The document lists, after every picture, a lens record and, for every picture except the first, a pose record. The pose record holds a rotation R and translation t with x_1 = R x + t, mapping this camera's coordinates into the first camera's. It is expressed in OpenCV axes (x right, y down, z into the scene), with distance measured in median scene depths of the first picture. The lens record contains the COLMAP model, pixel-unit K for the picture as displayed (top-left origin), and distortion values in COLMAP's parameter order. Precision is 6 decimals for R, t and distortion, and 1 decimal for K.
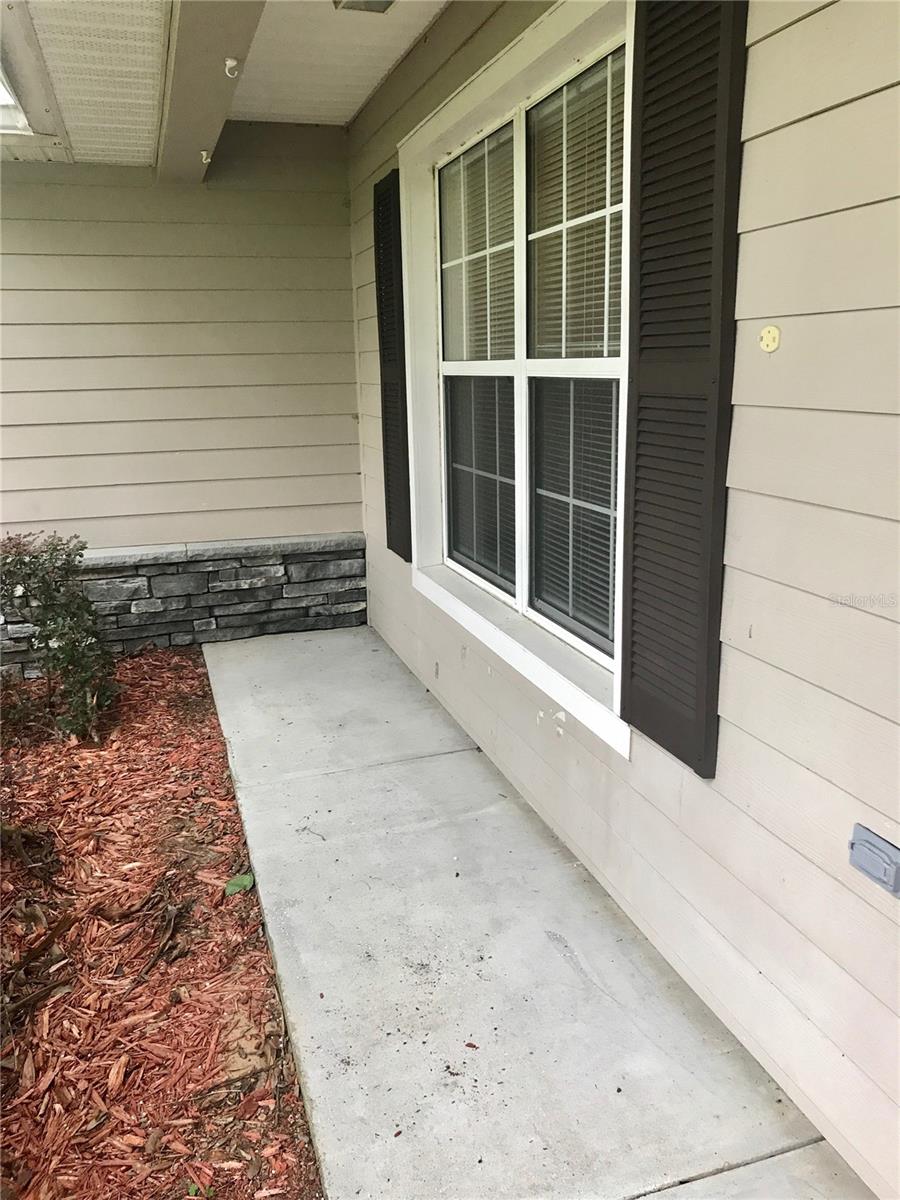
lens RADIAL K [[995.2, 0, 452.9], [0, 995.2, 595.7], [0, 0, 1]] dist [0.011765, -0.024324]
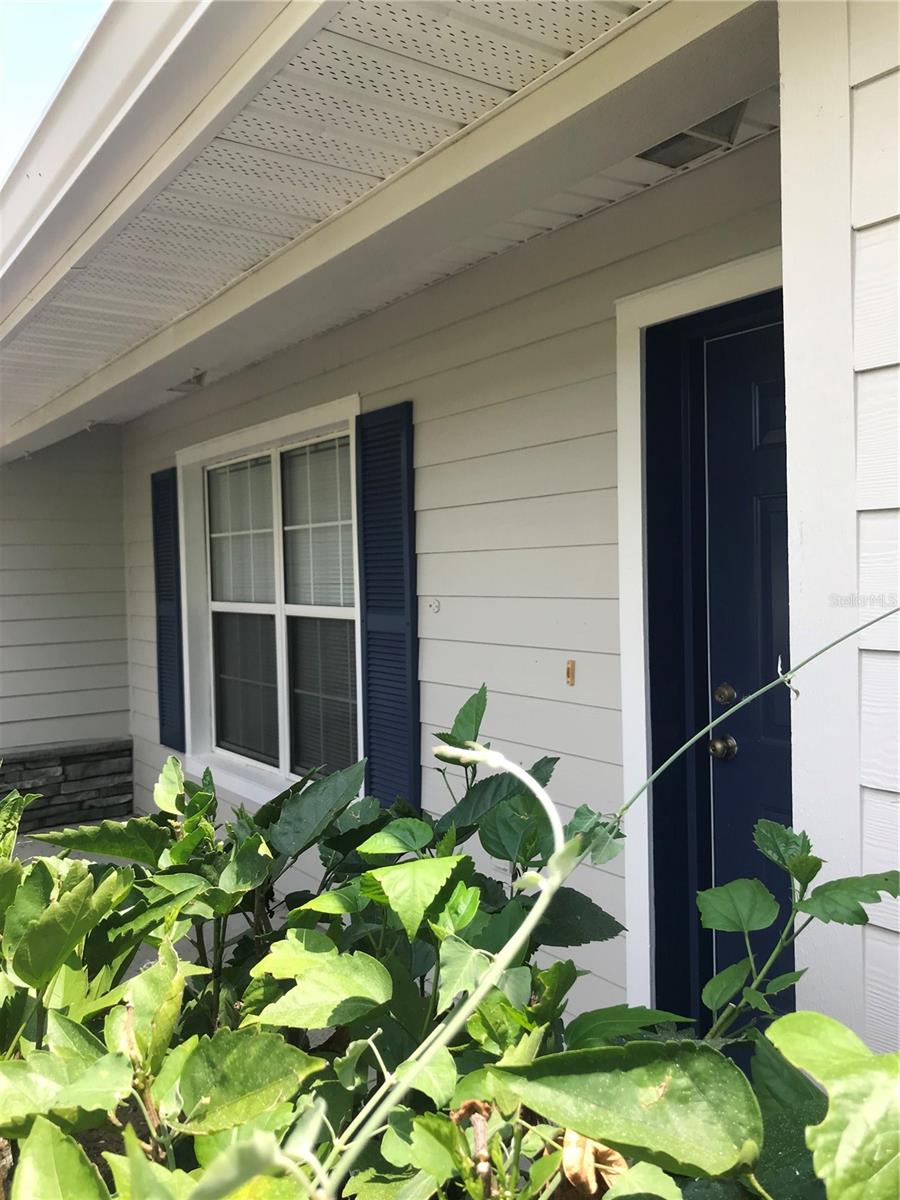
lens RADIAL K [[995.2, 0, 454.6], [0, 995.2, 602.4], [0, 0, 1]] dist [0.011765, -0.024324]
pose [[0.952902, -0.015854, 0.302863, -0.102252], [0.076121, 0.979168, -0.188243, 0.047527], [-0.293570, 0.202431, 0.934258, -0.361505]]
